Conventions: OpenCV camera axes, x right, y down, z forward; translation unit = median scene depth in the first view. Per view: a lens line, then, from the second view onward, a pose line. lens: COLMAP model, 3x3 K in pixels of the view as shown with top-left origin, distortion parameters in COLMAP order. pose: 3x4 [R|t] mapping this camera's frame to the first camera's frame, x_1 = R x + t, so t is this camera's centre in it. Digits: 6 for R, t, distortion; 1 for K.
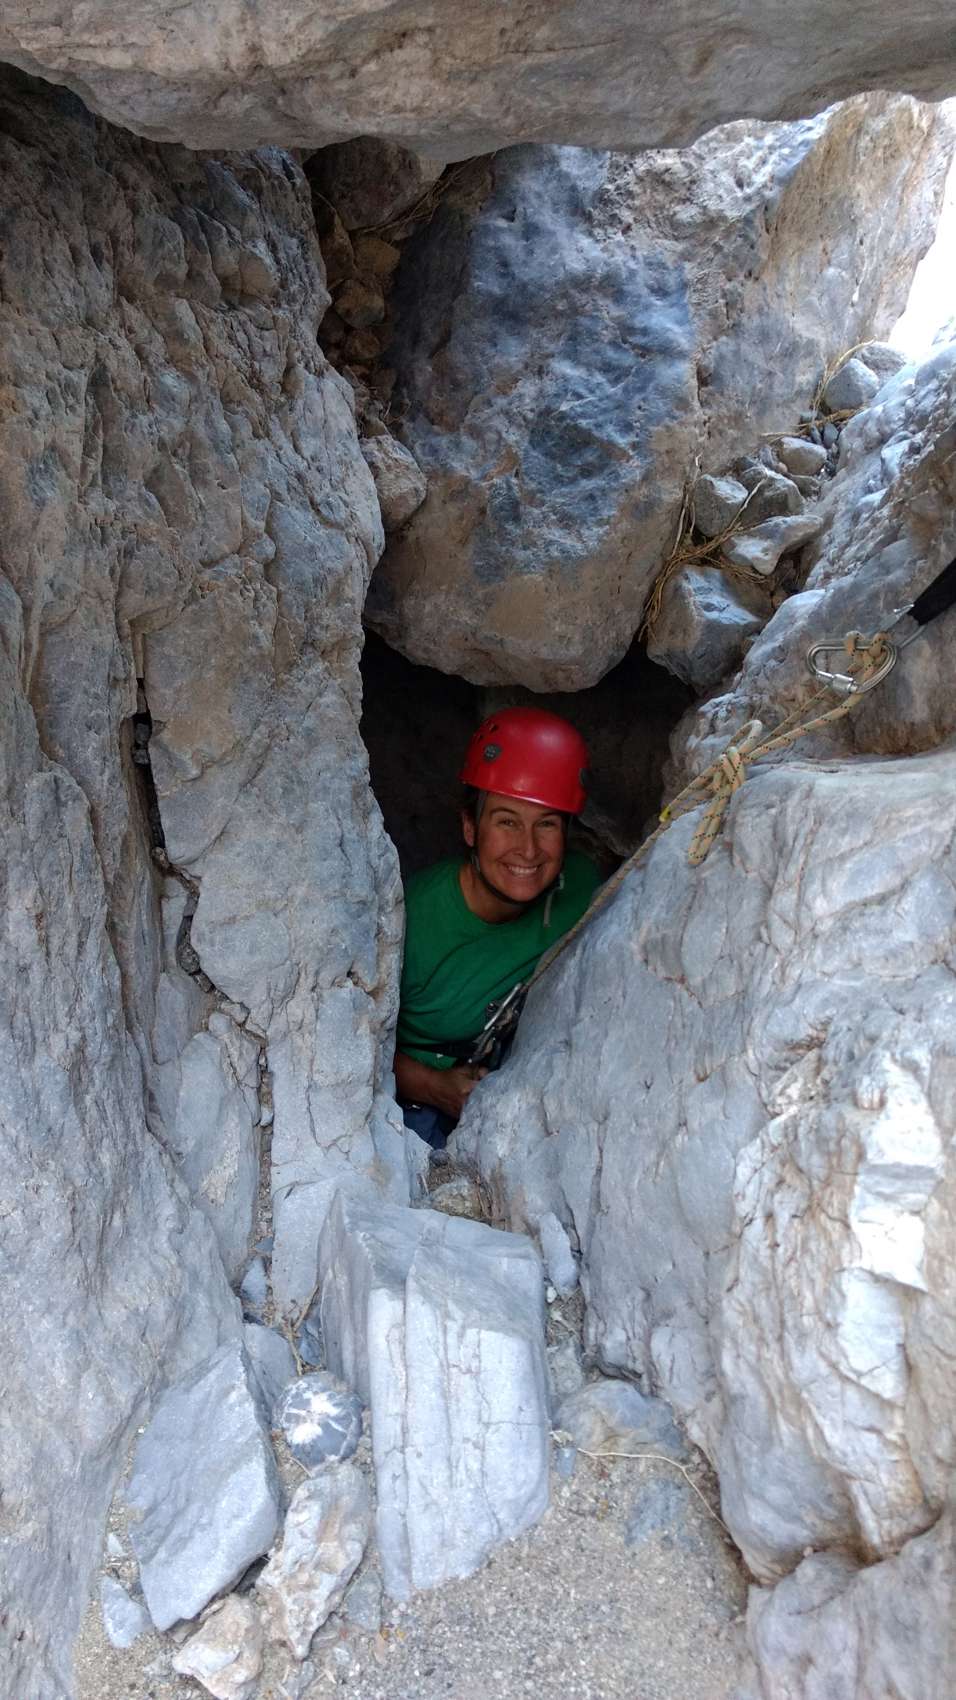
lens RADIAL K [[1384.0, 0, 481.5], [0, 1384.0, 870.5], [0, 0, 1]] dist [-0.036223, 0.097041]
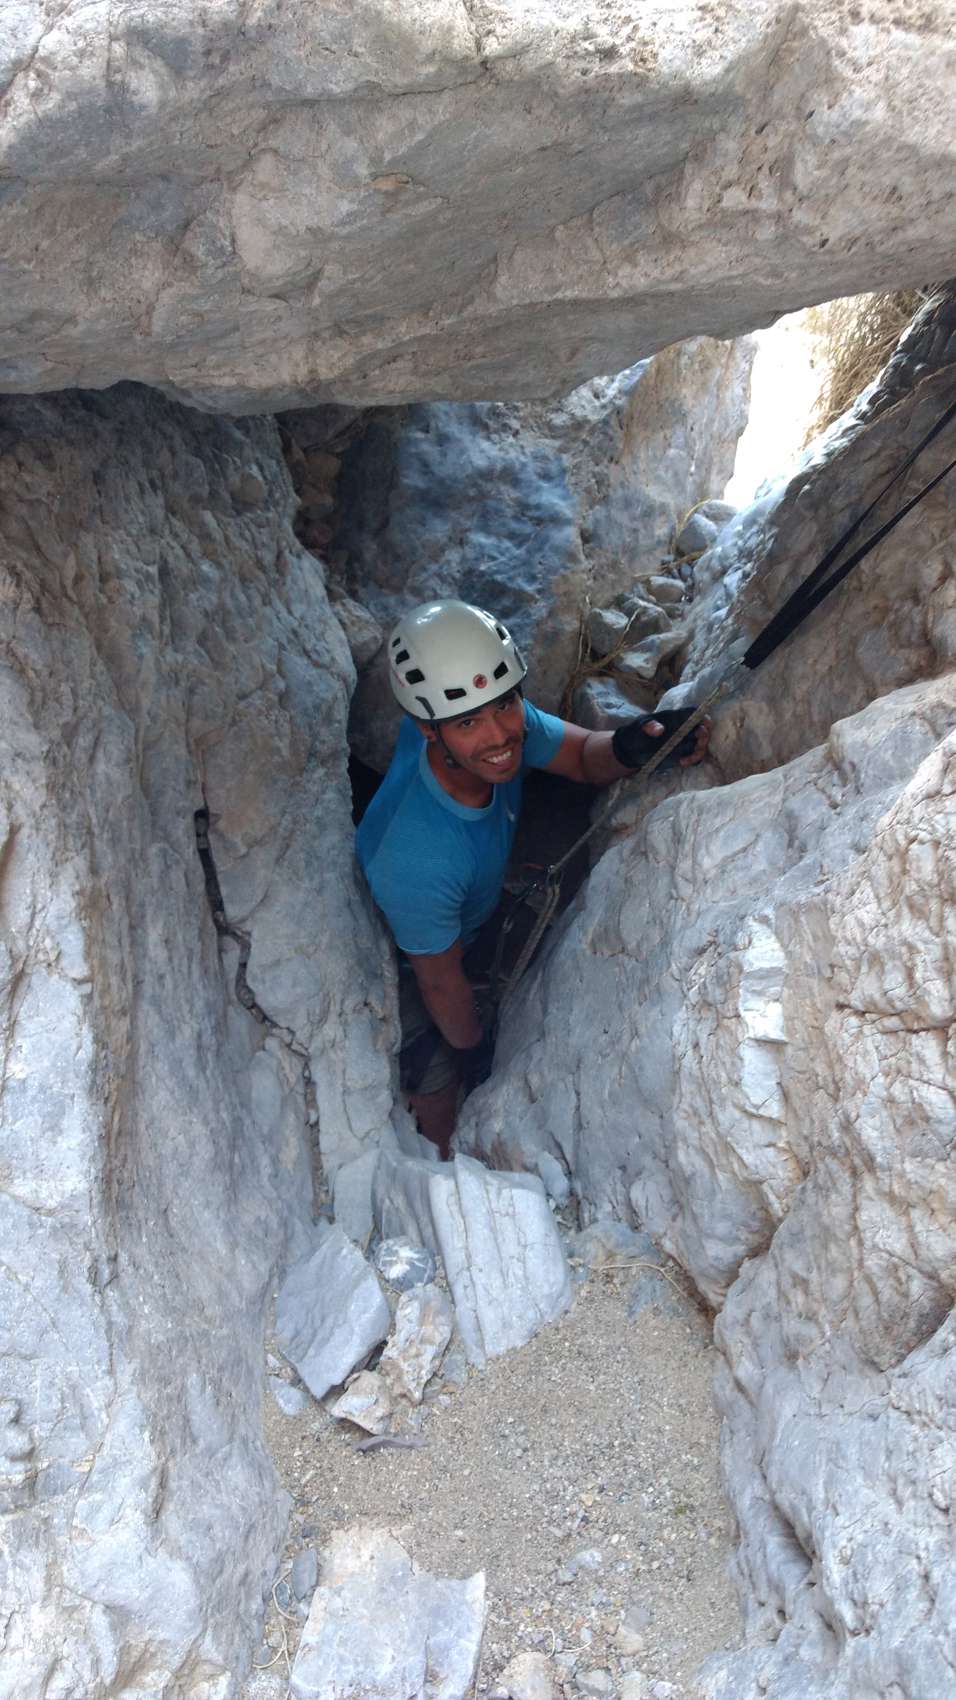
lens RADIAL K [[1318.6, 0, 496.5], [0, 1318.6, 841.7], [0, 0, 1]] dist [-0.000386, -0.004427]
pose [[0.992979, -0.092736, 0.073435, -0.056799], [0.101104, 0.987623, -0.119913, 0.095864], [-0.061405, 0.126496, 0.990065, -0.270464]]
